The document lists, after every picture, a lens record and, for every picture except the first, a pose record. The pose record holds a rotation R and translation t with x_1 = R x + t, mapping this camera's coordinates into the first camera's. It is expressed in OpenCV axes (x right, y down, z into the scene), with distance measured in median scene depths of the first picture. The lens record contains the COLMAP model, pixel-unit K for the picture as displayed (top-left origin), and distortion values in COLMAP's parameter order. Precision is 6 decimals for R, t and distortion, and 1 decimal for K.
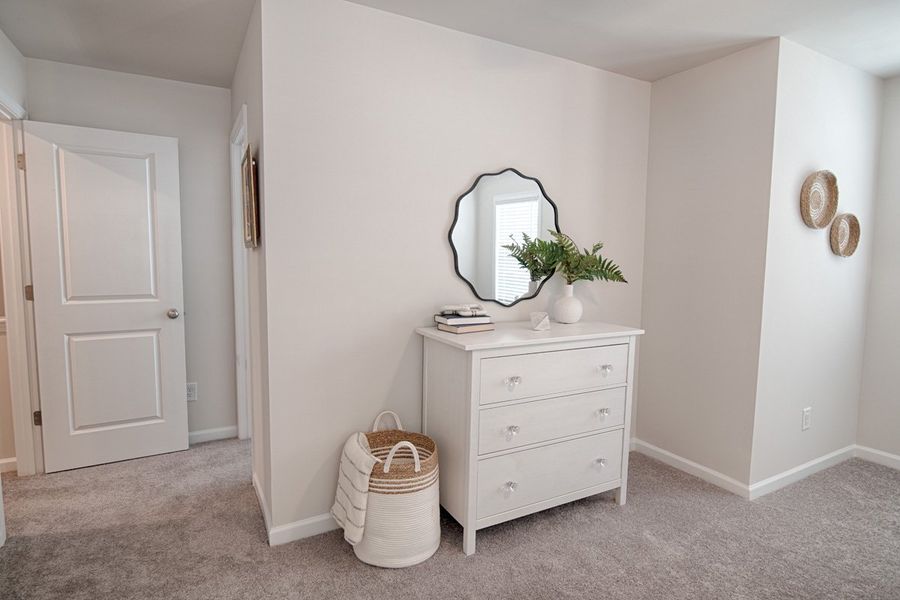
lens RADIAL K [[484.6, 0, 448.0], [0, 484.6, 300.1], [0, 0, 1]] dist [-0.012550, 0.000860]
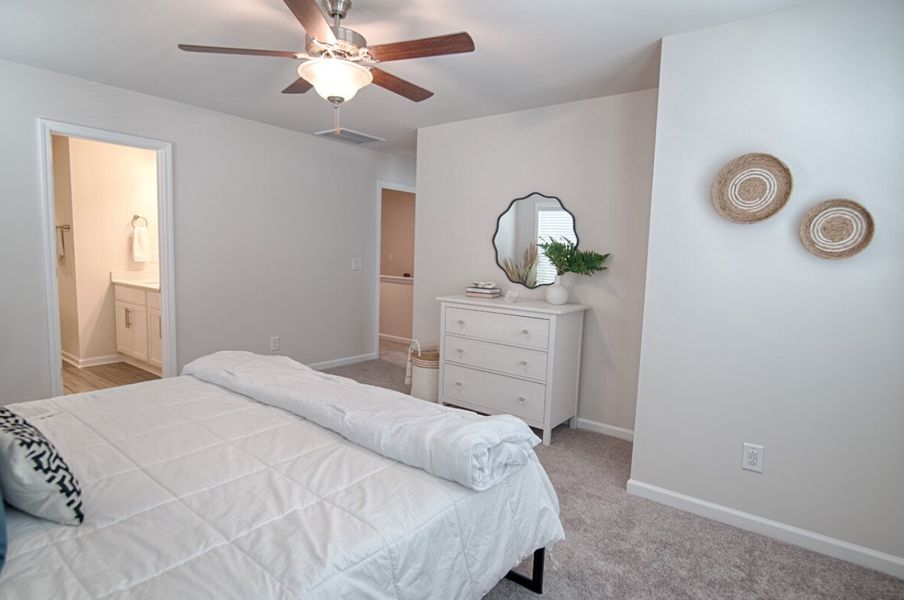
lens RADIAL K [[486.8, 0, 450.0], [0, 486.8, 300.1], [0, 0, 1]] dist [-0.012550, 0.000860]
pose [[0.417298, 0.101126, -0.903125, 1.425519], [-0.112674, 0.991879, 0.059002, -0.011391], [0.901757, 0.077138, 0.425304, 0.185497]]
